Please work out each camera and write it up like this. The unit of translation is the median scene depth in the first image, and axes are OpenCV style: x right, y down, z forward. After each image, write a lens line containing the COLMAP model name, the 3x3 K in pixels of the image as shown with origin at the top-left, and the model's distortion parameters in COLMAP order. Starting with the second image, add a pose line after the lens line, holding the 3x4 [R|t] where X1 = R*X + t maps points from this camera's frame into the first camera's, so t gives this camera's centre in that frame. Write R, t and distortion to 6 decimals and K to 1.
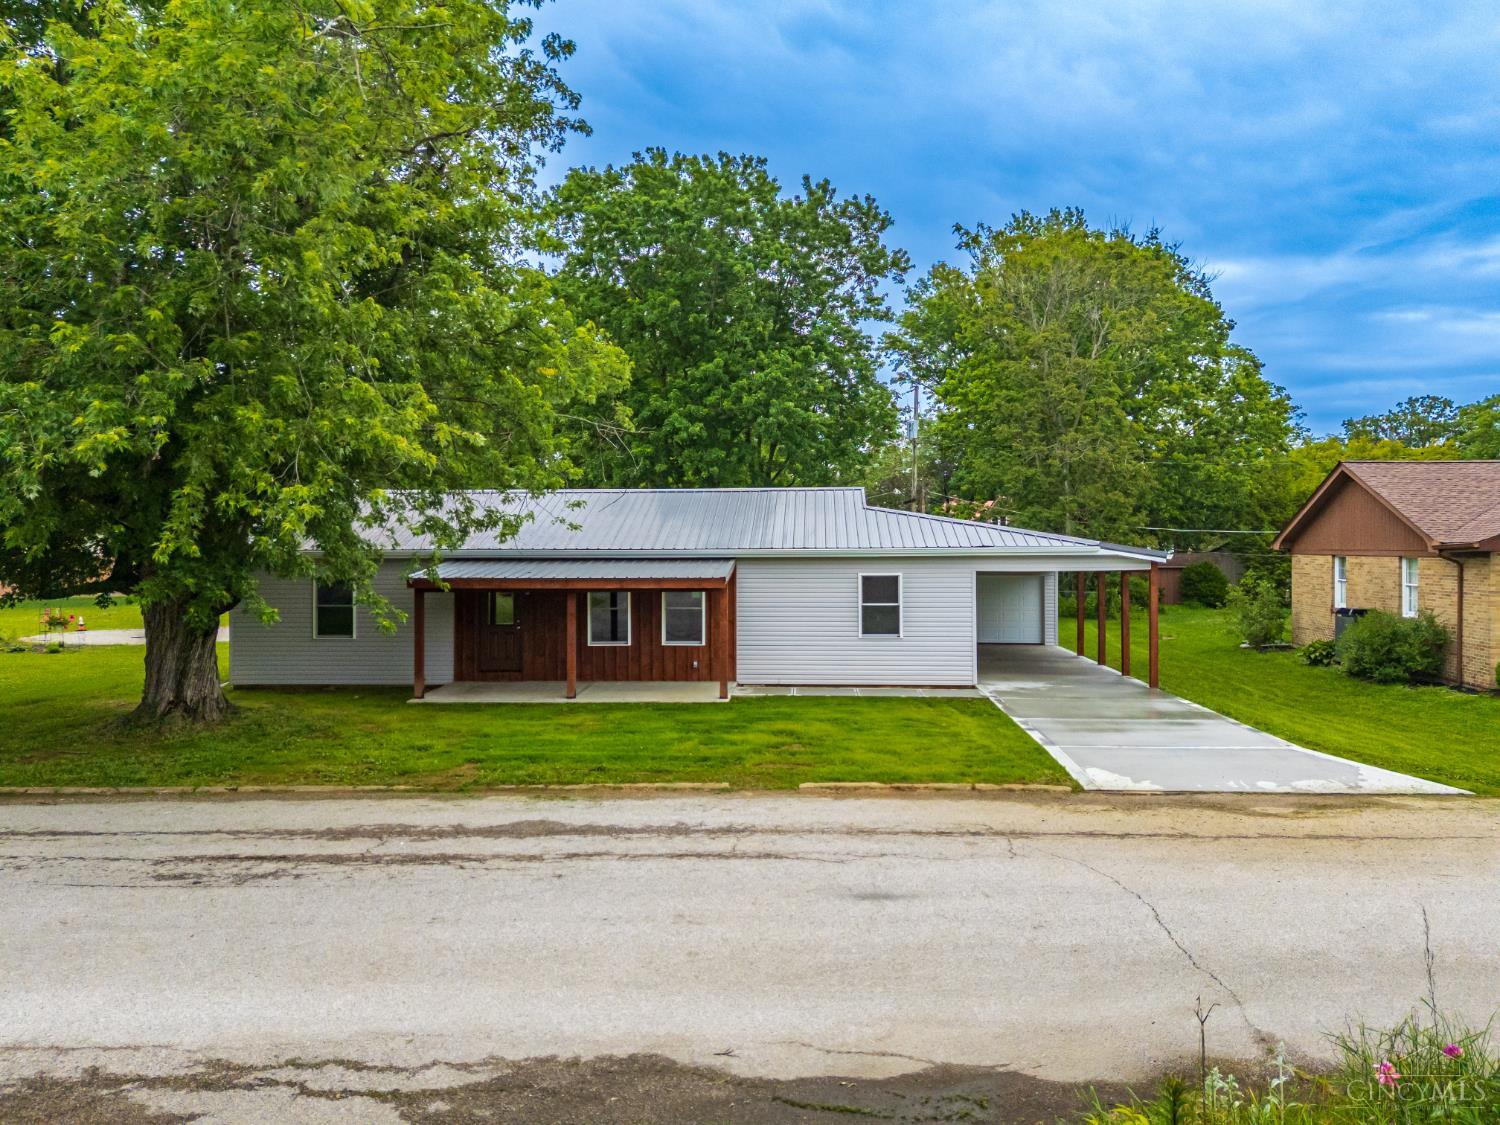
lens RADIAL K [[1054.7, 0, 750.0], [0, 1054.7, 562.5], [0, 0, 1]] dist [0.000505, -0.001987]
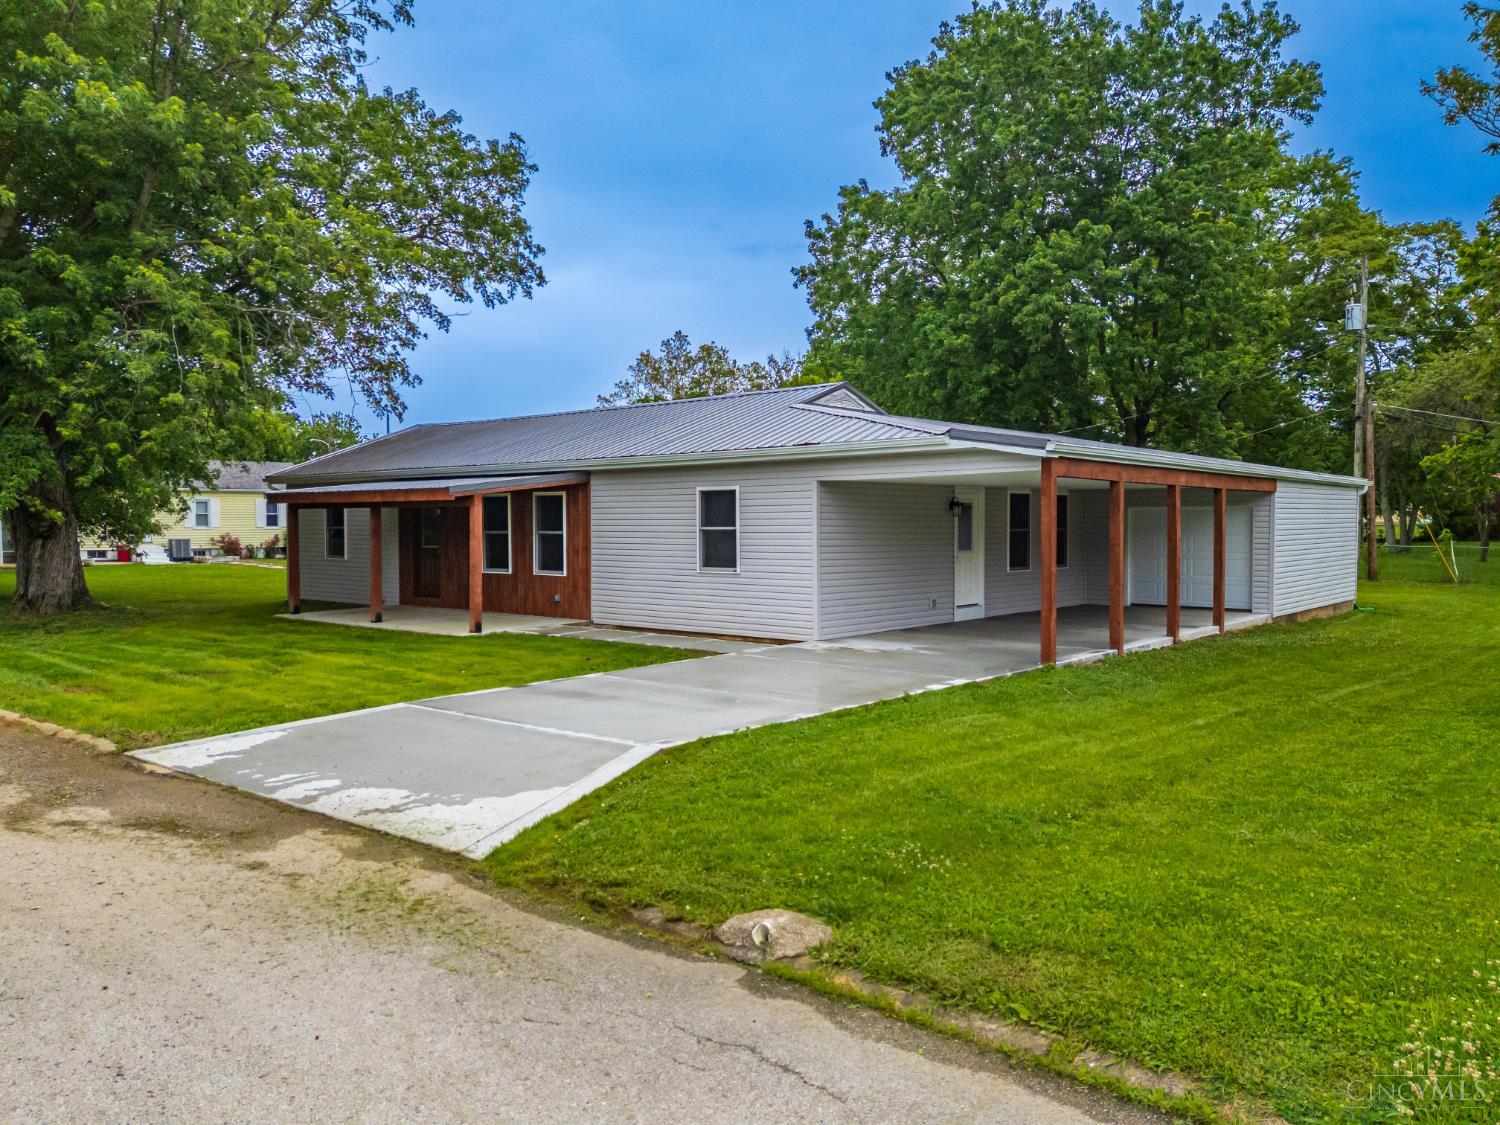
lens RADIAL K [[1054.7, 0, 750.0], [0, 1054.7, 562.5], [0, 0, 1]] dist [0.000505, -0.001987]
pose [[0.795755, 0.025578, -0.605078, 0.591277], [-0.006988, 0.999429, 0.033058, 0.039155], [0.605578, -0.022078, 0.795480, 0.419535]]
